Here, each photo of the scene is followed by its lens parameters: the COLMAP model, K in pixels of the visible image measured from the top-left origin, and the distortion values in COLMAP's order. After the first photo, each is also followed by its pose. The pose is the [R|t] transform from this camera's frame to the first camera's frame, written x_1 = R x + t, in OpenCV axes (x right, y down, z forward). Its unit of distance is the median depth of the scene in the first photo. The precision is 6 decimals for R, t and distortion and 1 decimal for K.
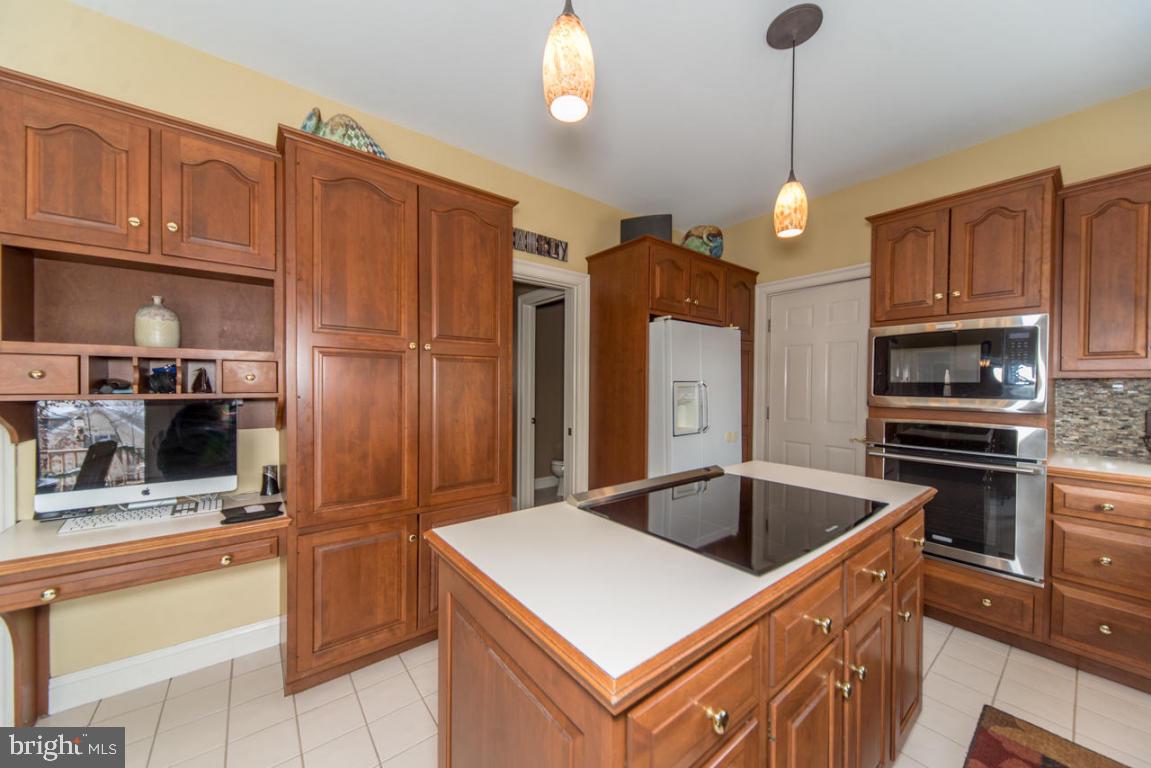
lens RADIAL K [[407.4, 0, 573.2], [0, 407.4, 389.4], [0, 0, 1]] dist [0.001053, 0.000072]
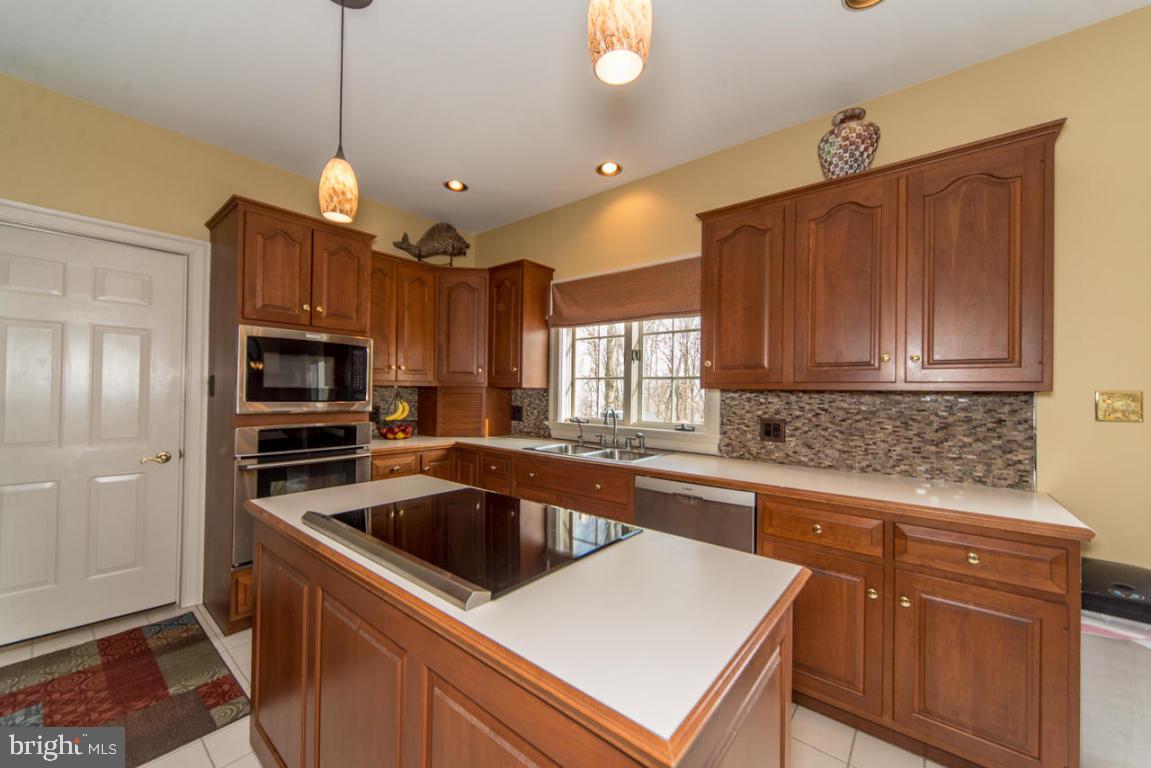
lens RADIAL K [[432.0, 0, 575.8], [0, 432.0, 387.9], [0, 0, 1]] dist [0.000135, -0.000024]
pose [[-0.221752, -0.003076, 0.975098, -0.423516], [-0.008001, 0.999967, 0.001335, -0.027243], [-0.975070, -0.007506, -0.221770, 0.648844]]
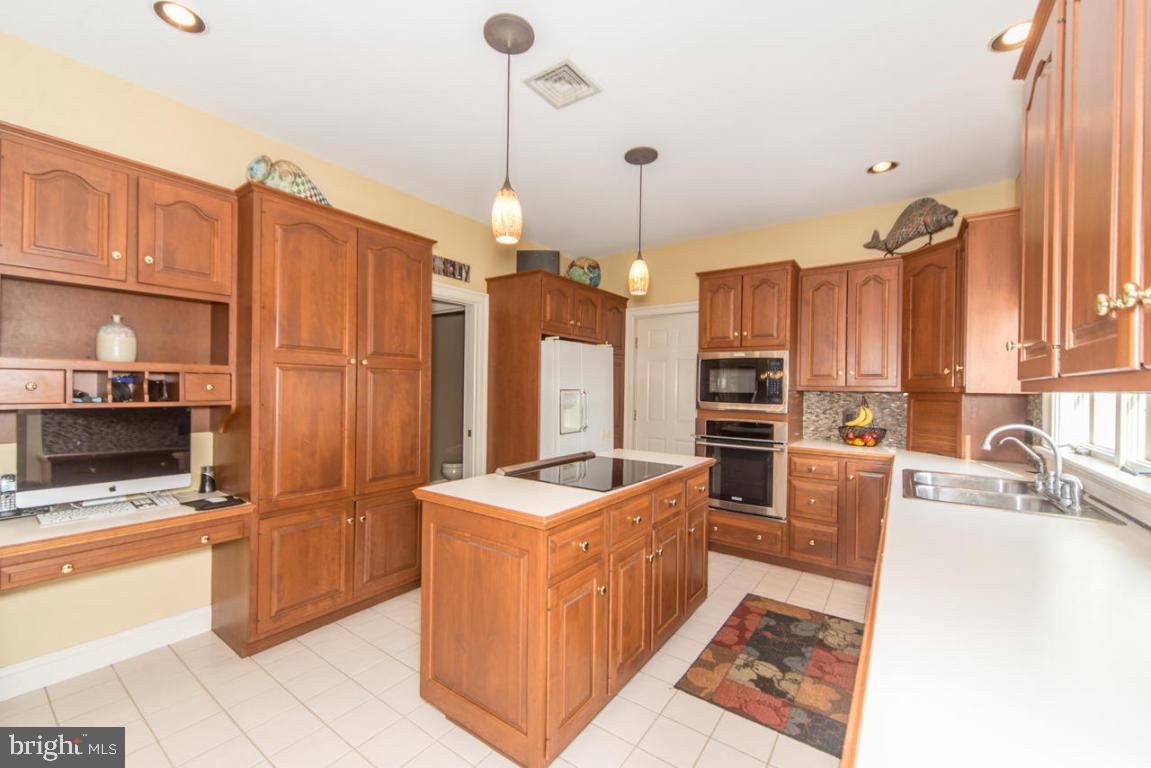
lens RADIAL K [[455.8, 0, 575.5], [0, 455.8, 384.0], [0, 0, 1]] dist [0.000121, -0.000015]
pose [[0.959986, 0.009456, 0.279888, -0.138261], [-0.005297, 0.999864, -0.015612, -0.022548], [-0.279998, 0.013504, 0.959906, -0.483464]]
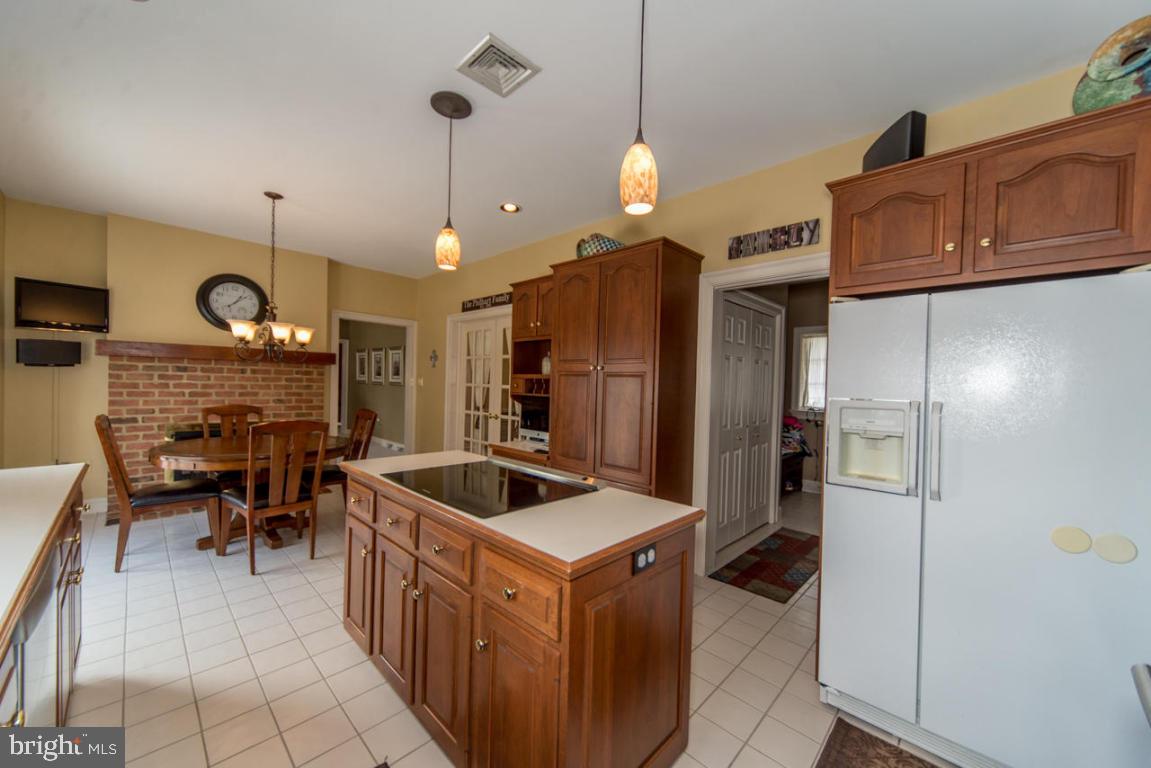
lens RADIAL K [[432.0, 0, 575.8], [0, 432.0, 387.9], [0, 0, 1]] dist [0.000135, -0.000024]
pose [[0.134186, 0.008944, -0.990916, 1.248233], [-0.034757, 0.999386, 0.004314, -0.036515], [0.990346, 0.033863, 0.134415, 0.727456]]
